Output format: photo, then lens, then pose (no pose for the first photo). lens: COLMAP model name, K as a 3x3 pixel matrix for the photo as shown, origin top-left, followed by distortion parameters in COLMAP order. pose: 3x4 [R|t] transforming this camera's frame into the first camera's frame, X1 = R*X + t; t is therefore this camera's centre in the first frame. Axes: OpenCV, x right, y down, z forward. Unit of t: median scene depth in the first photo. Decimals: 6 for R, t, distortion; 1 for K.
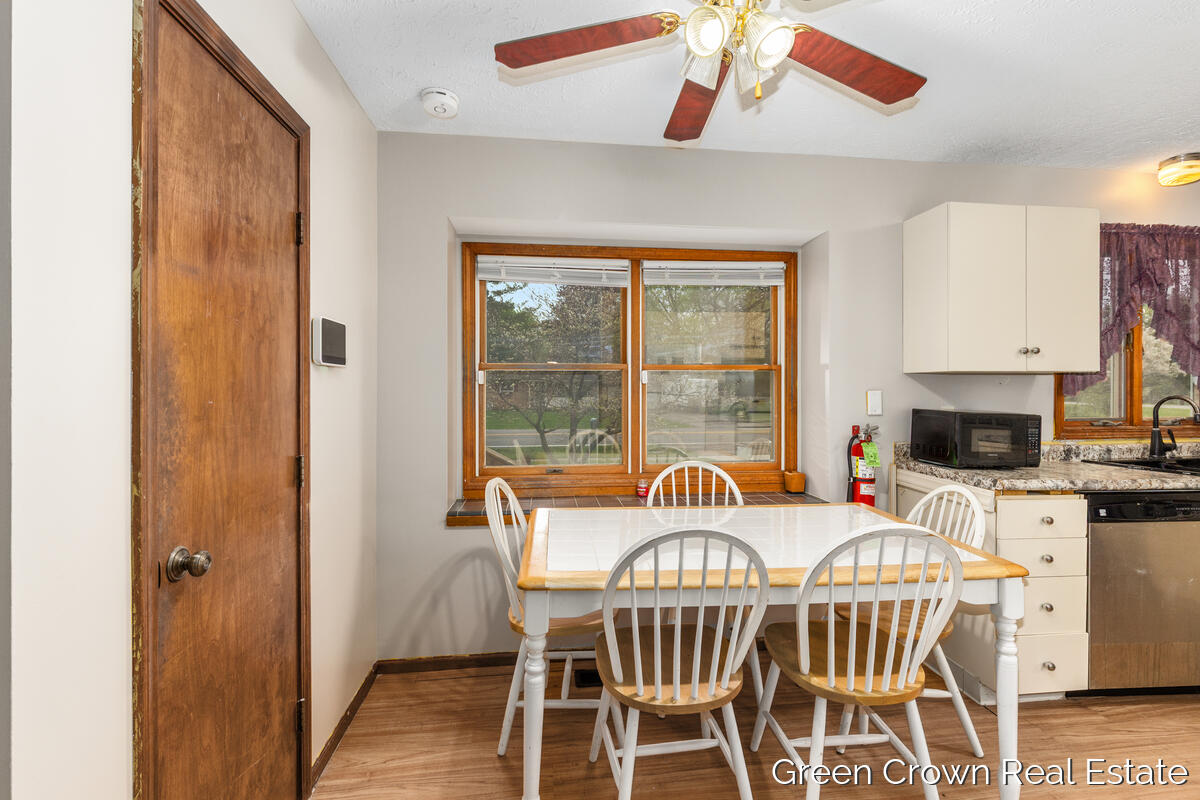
lens RADIAL K [[535.8, 0, 605.5], [0, 535.8, 391.4], [0, 0, 1]] dist [-0.001083, -0.000517]
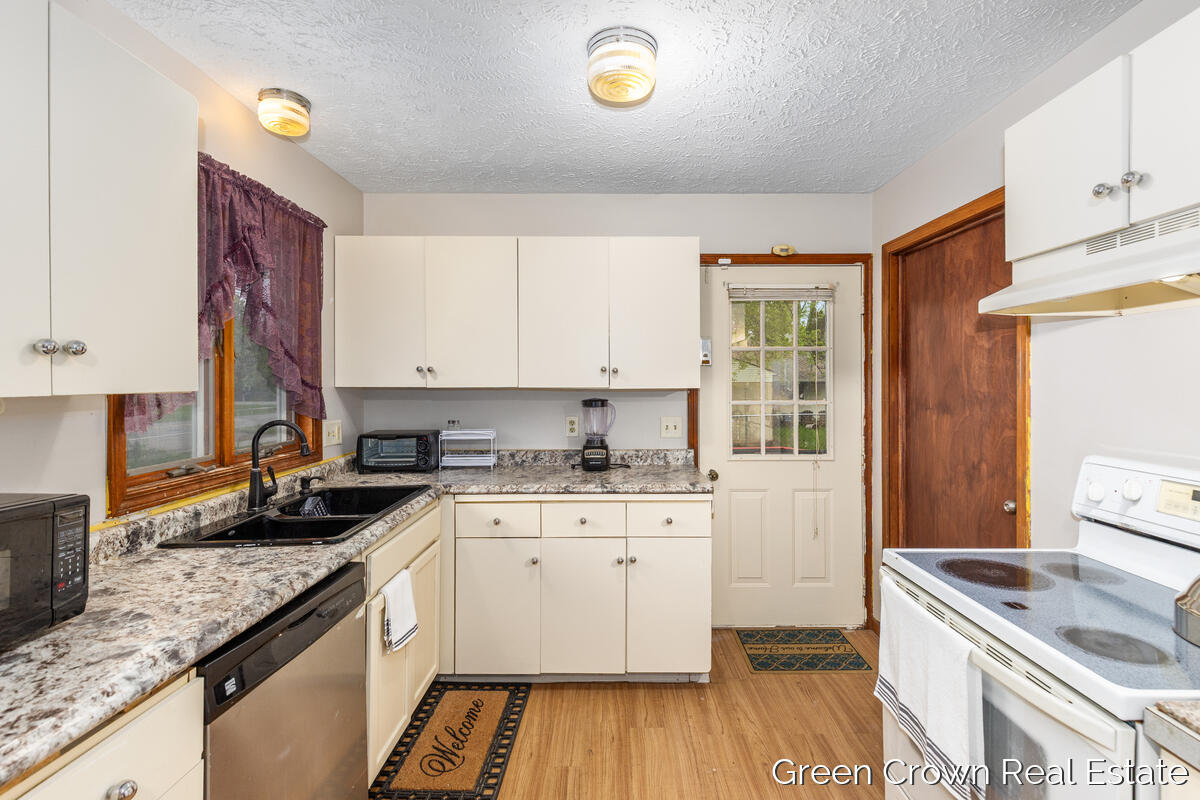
lens RADIAL K [[556.6, 0, 625.7], [0, 556.6, 379.2], [0, 0, 1]] dist [0.000116, 0.000023]
pose [[0.088058, 0.002838, 0.996111, 0.355188], [0.009935, 0.999944, -0.003727, -0.041138], [-0.996066, 0.010225, 0.088025, 0.465634]]
